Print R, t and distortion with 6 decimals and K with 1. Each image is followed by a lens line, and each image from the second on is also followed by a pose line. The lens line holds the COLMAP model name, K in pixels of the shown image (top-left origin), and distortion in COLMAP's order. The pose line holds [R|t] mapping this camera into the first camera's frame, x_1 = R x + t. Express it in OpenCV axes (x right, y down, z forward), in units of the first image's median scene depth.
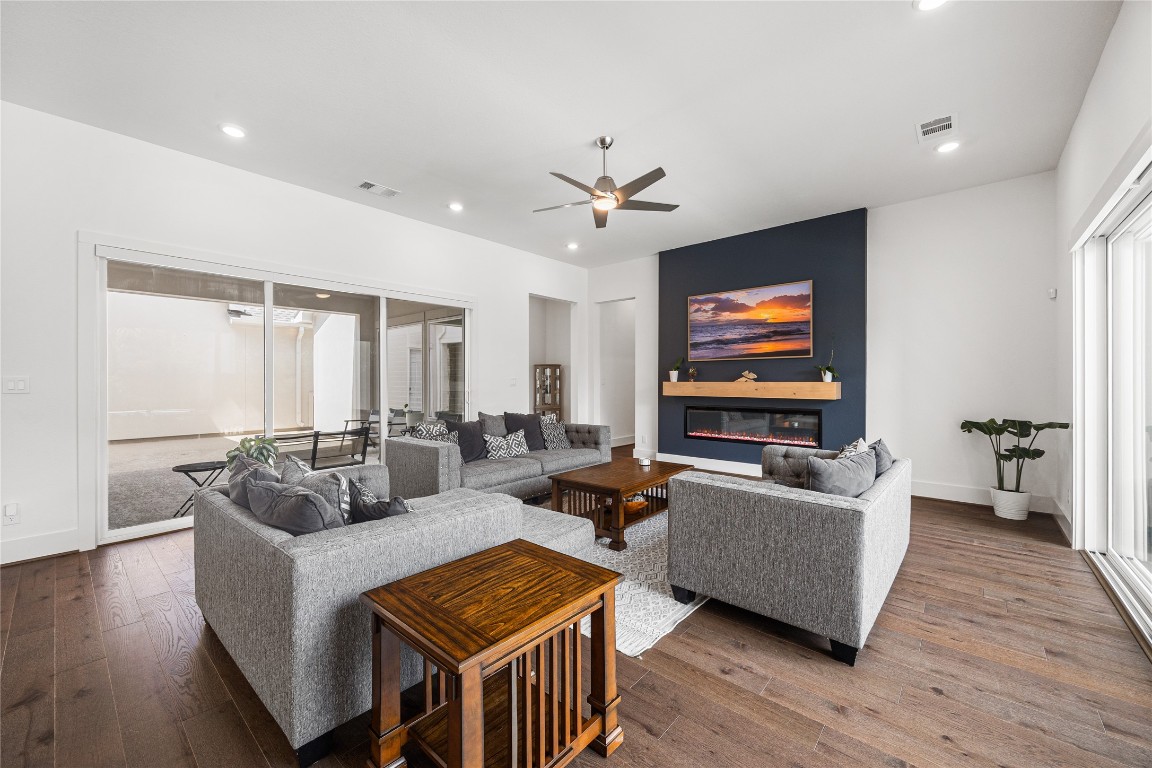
lens RADIAL K [[448.7, 0, 576.2], [0, 448.7, 380.8], [0, 0, 1]] dist [0.003790, -0.000404]
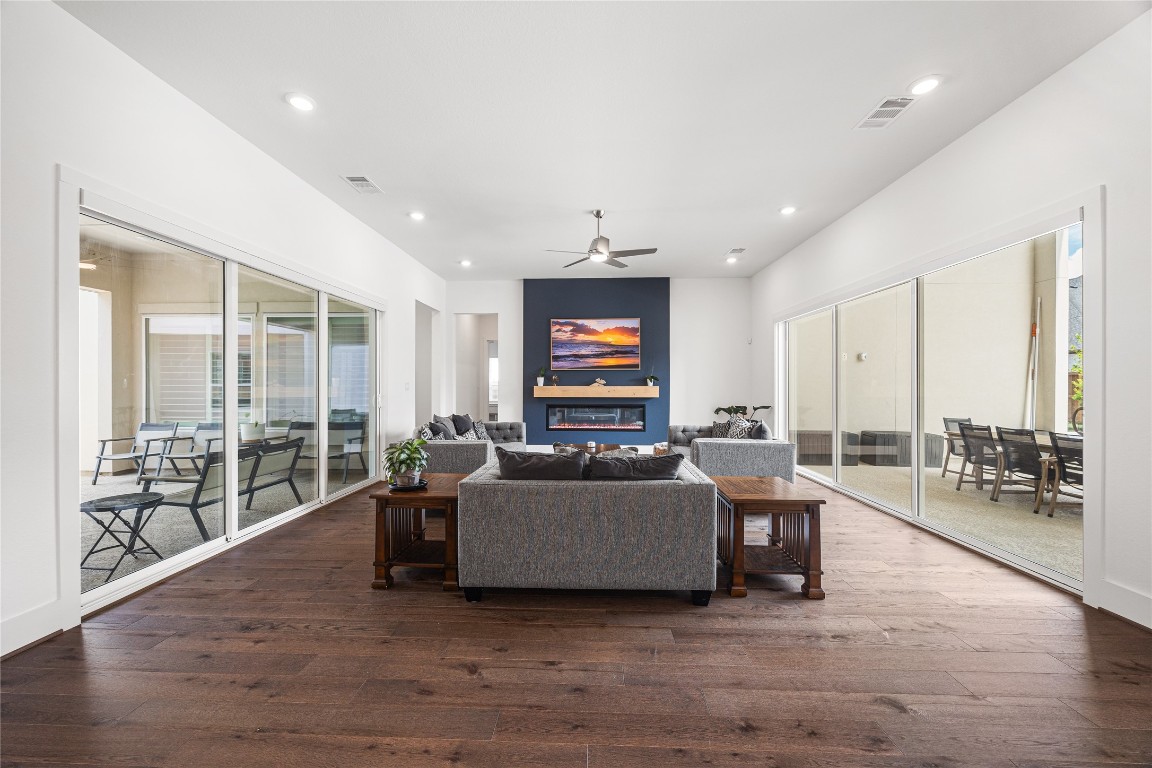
lens RADIAL K [[448.7, 0, 565.2], [0, 448.7, 386.6], [0, 0, 1]] dist [0.003790, -0.000404]
pose [[0.782128, 0.000805, 0.623117, -0.553965], [0.000110, 0.999999, -0.001429, 0.005633], [-0.623118, 0.001186, 0.782127, -0.016172]]
